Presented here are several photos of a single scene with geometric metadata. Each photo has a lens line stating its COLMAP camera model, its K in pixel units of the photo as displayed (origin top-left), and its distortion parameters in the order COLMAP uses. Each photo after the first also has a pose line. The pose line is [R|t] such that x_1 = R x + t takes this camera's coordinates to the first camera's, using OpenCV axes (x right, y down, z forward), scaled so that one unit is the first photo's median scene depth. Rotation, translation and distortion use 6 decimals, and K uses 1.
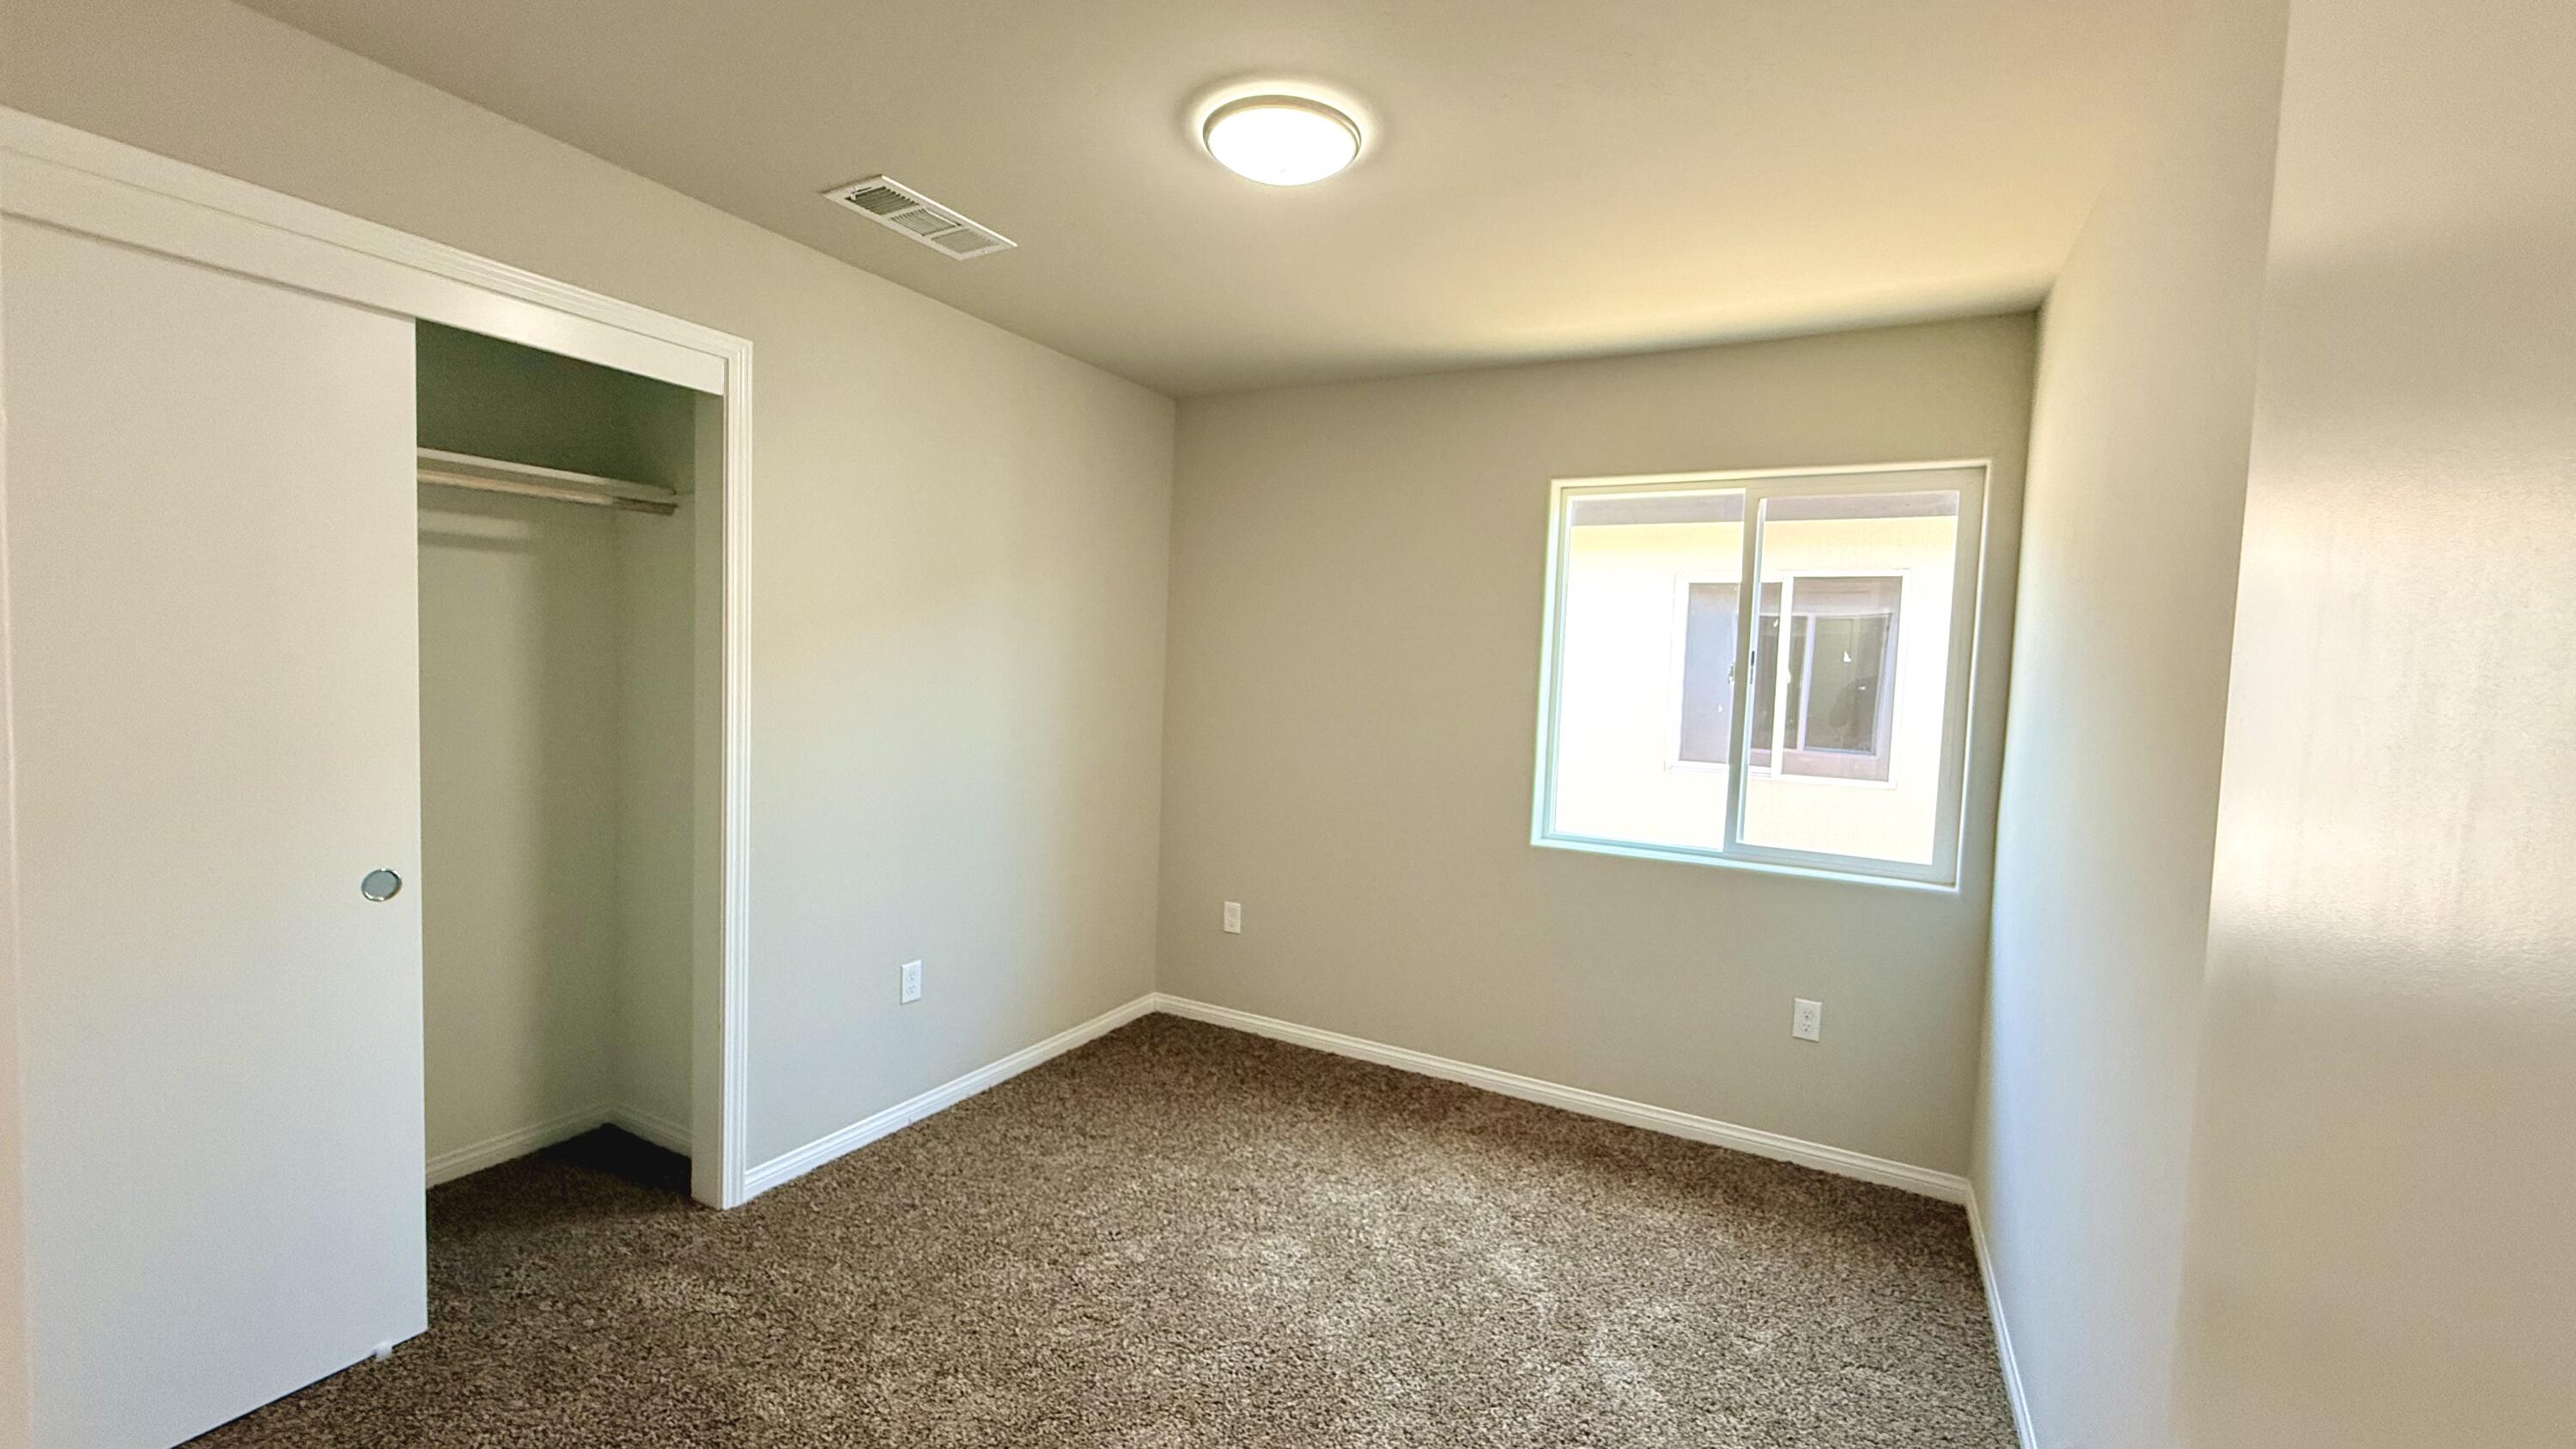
lens RADIAL K [[1035.7, 0, 1281.6], [0, 1035.7, 723.0], [0, 0, 1]] dist [0.001022, 0.000264]
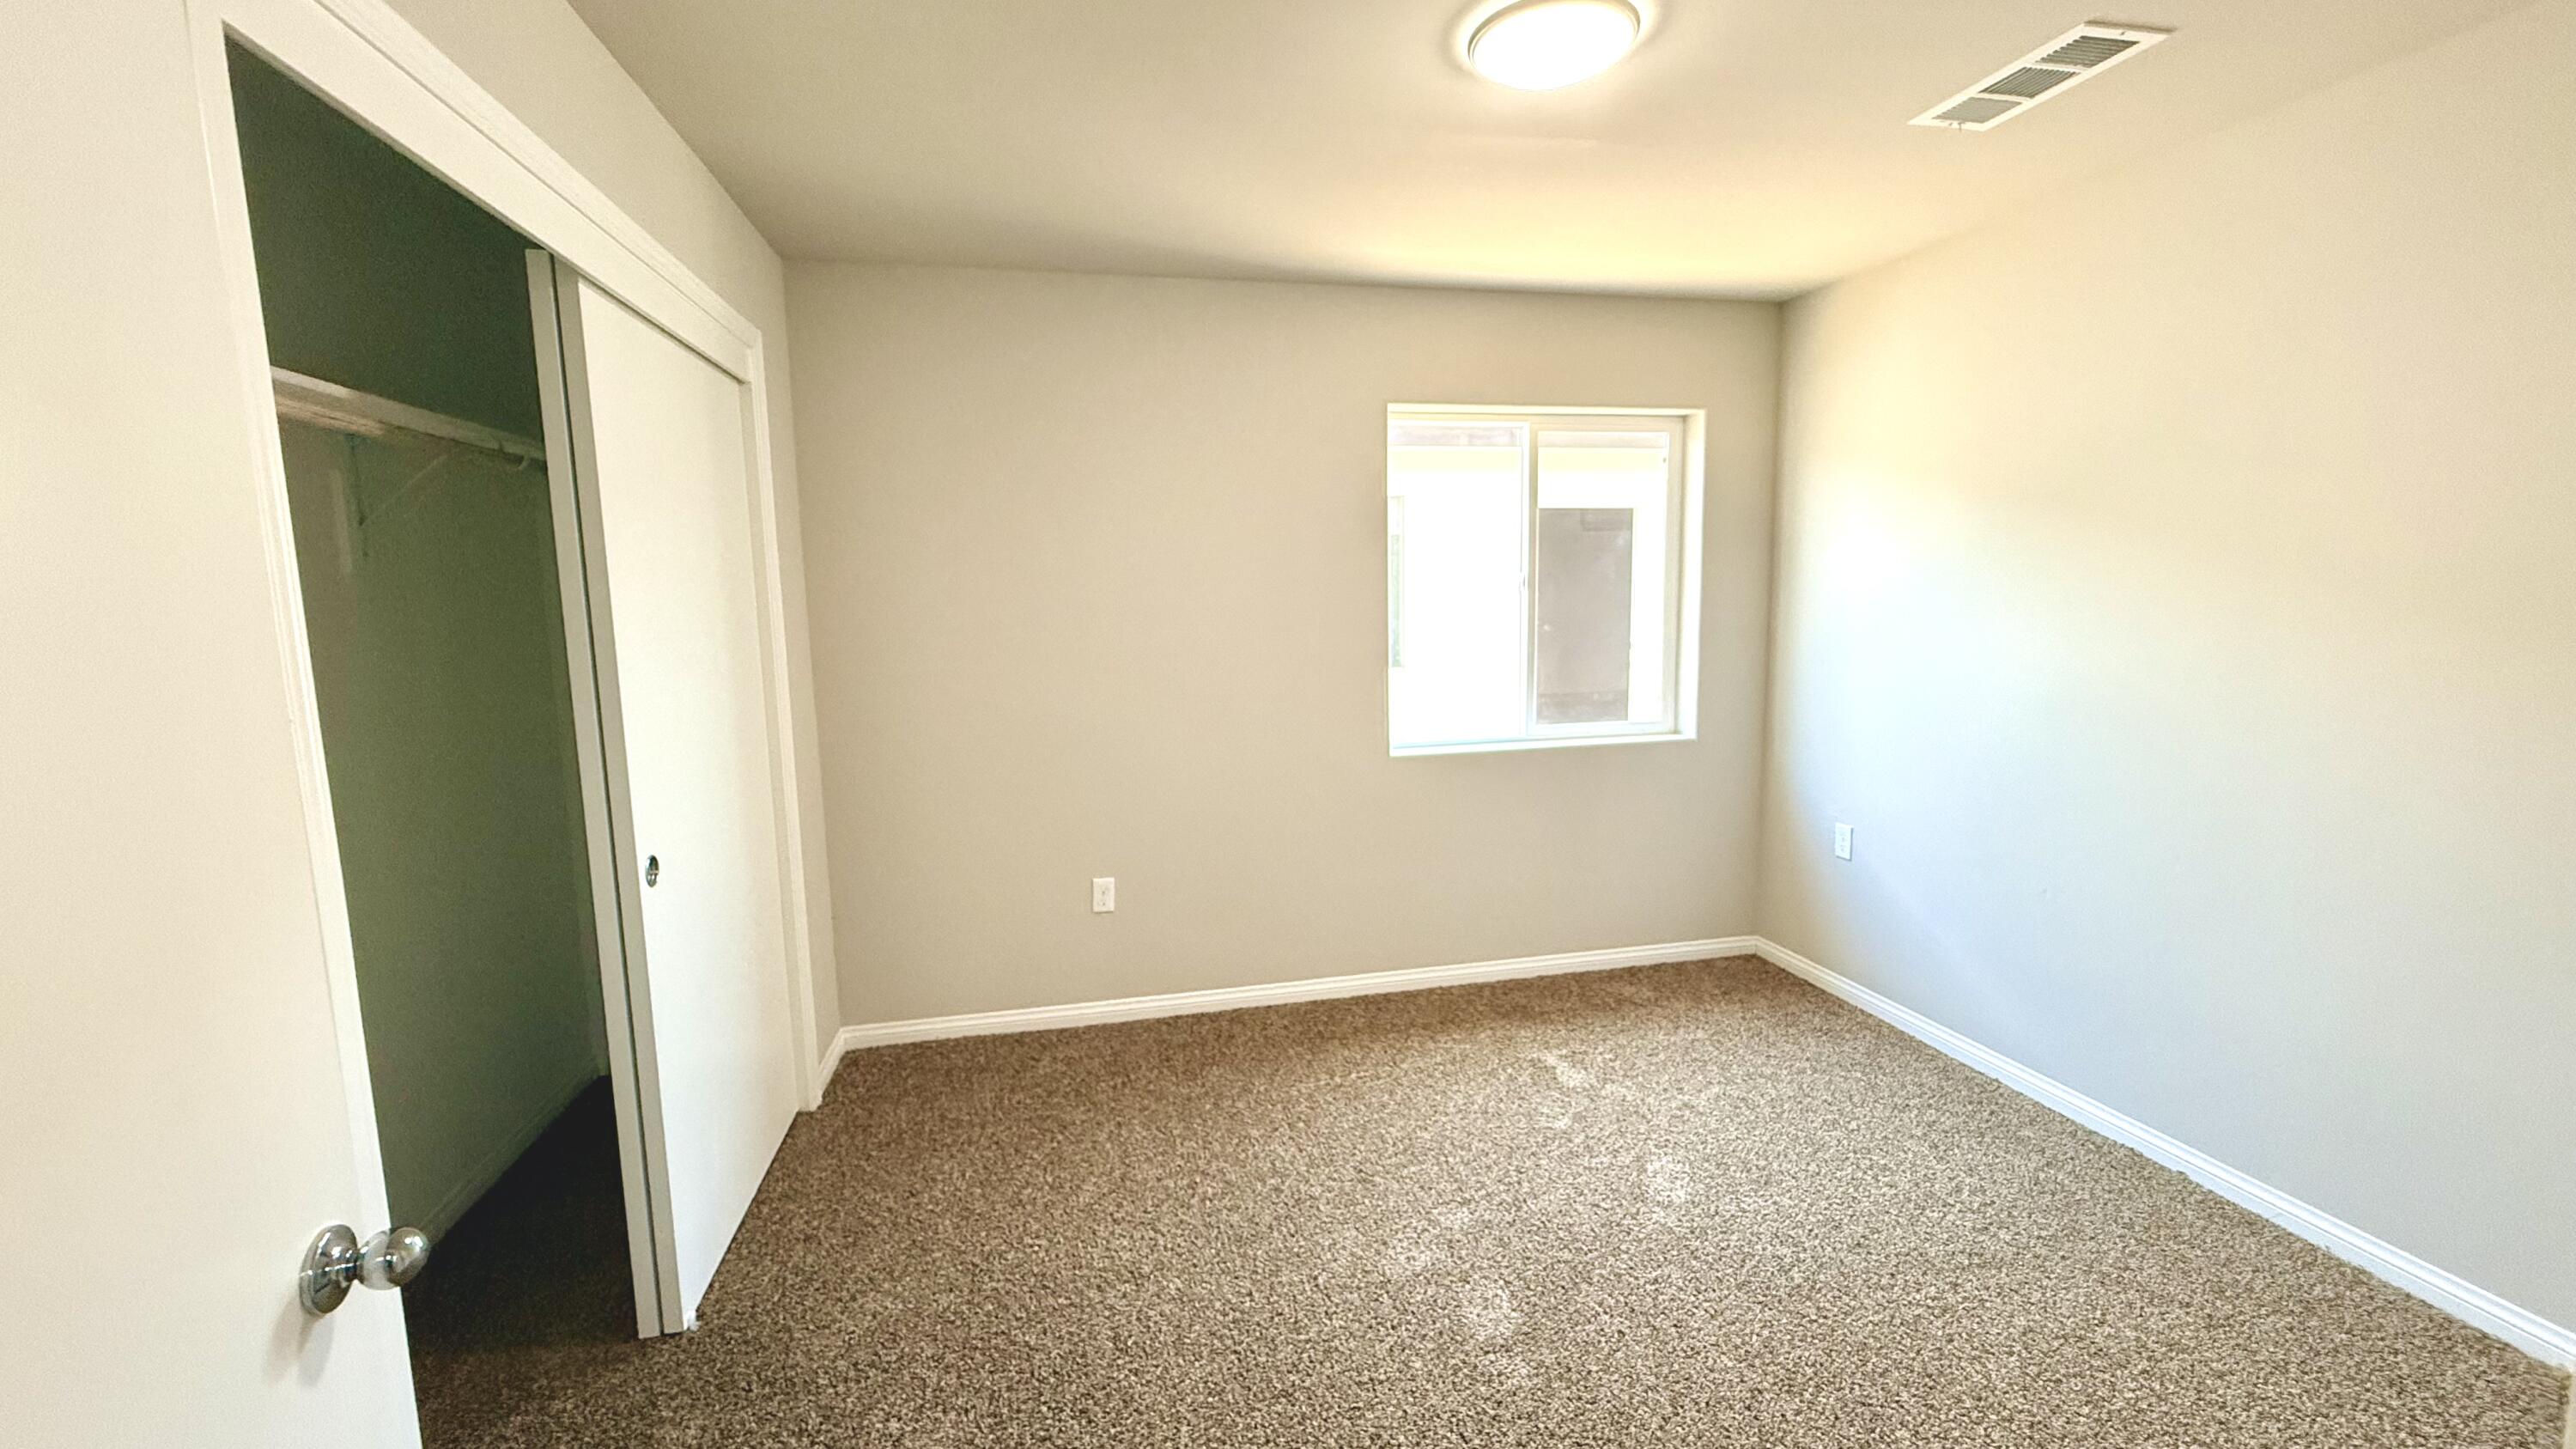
lens RADIAL K [[1035.7, 0, 1281.6], [0, 1035.7, 723.0], [0, 0, 1]] dist [0.001022, 0.000264]
pose [[0.749239, -0.136583, 0.648063, -0.196241], [0.087025, 0.990323, 0.108105, -0.015321], [-0.656557, -0.024599, 0.753875, 0.105011]]
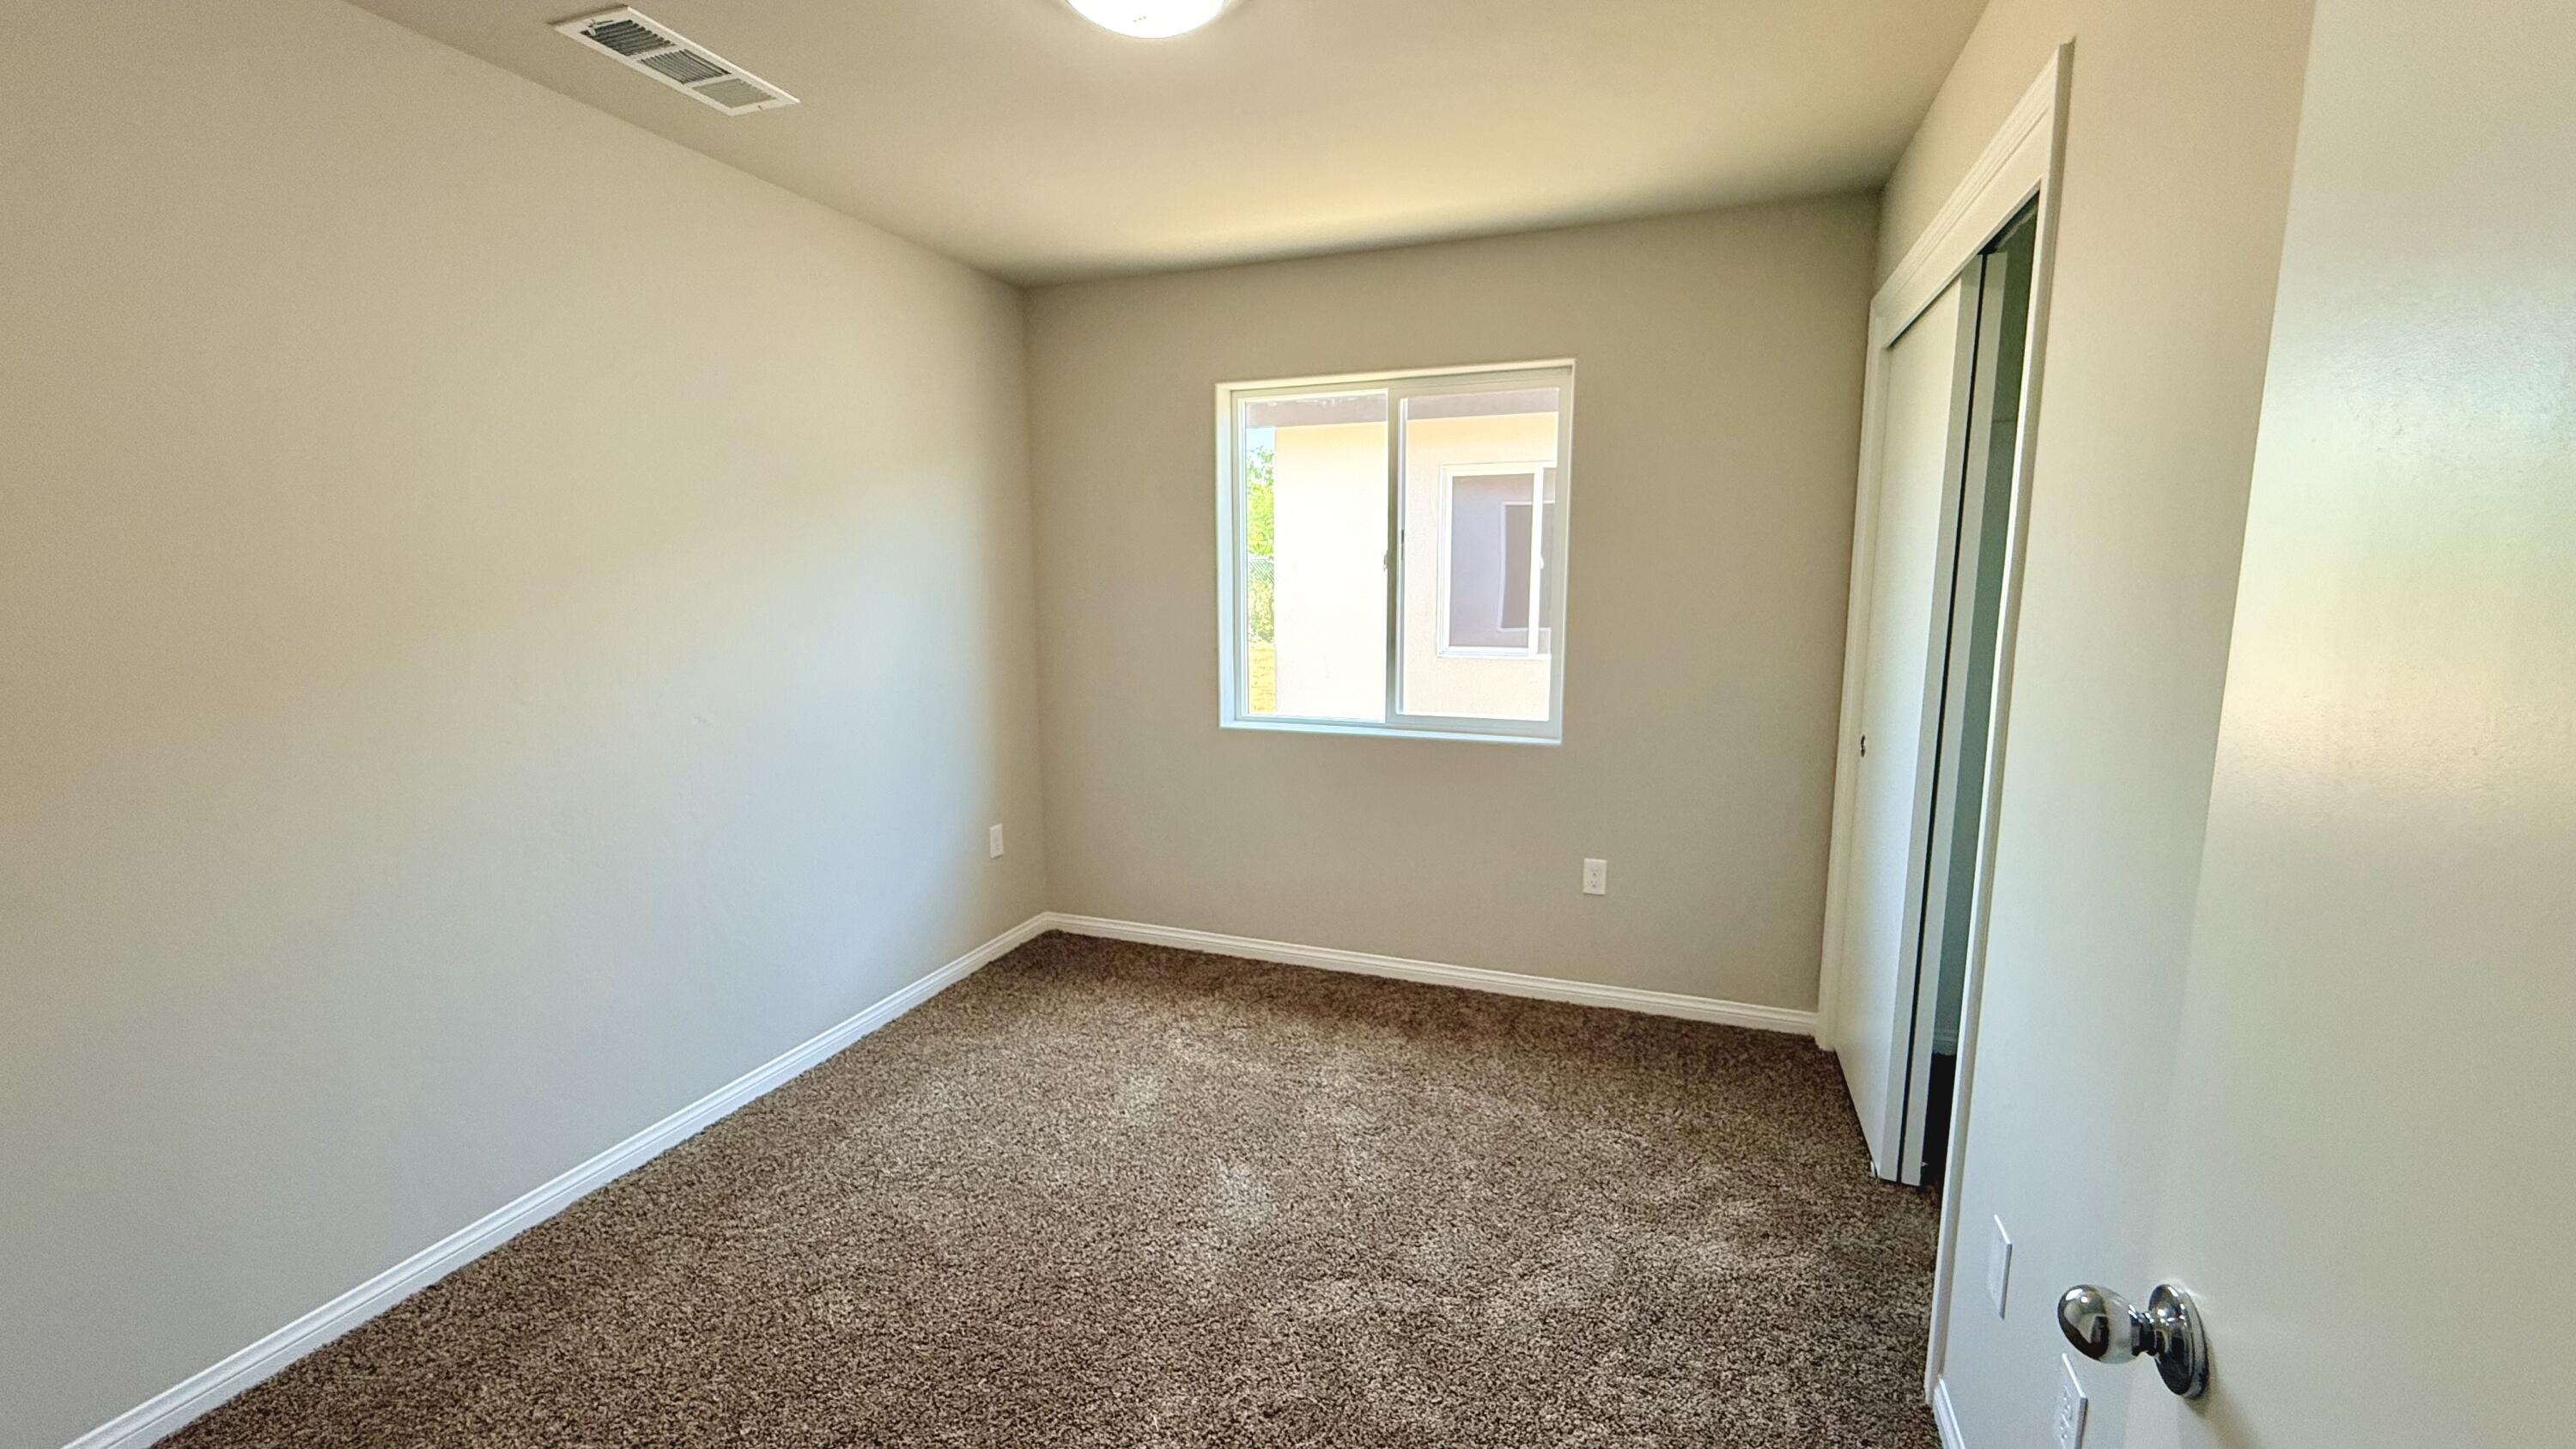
lens RADIAL K [[1035.7, 0, 1281.6], [0, 1035.7, 723.0], [0, 0, 1]] dist [0.001022, 0.000264]
pose [[0.989599, -0.060817, 0.130363, 0.169312], [0.048546, 0.994262, 0.095326, 0.012832], [-0.135412, -0.088006, 0.986873, -0.088241]]
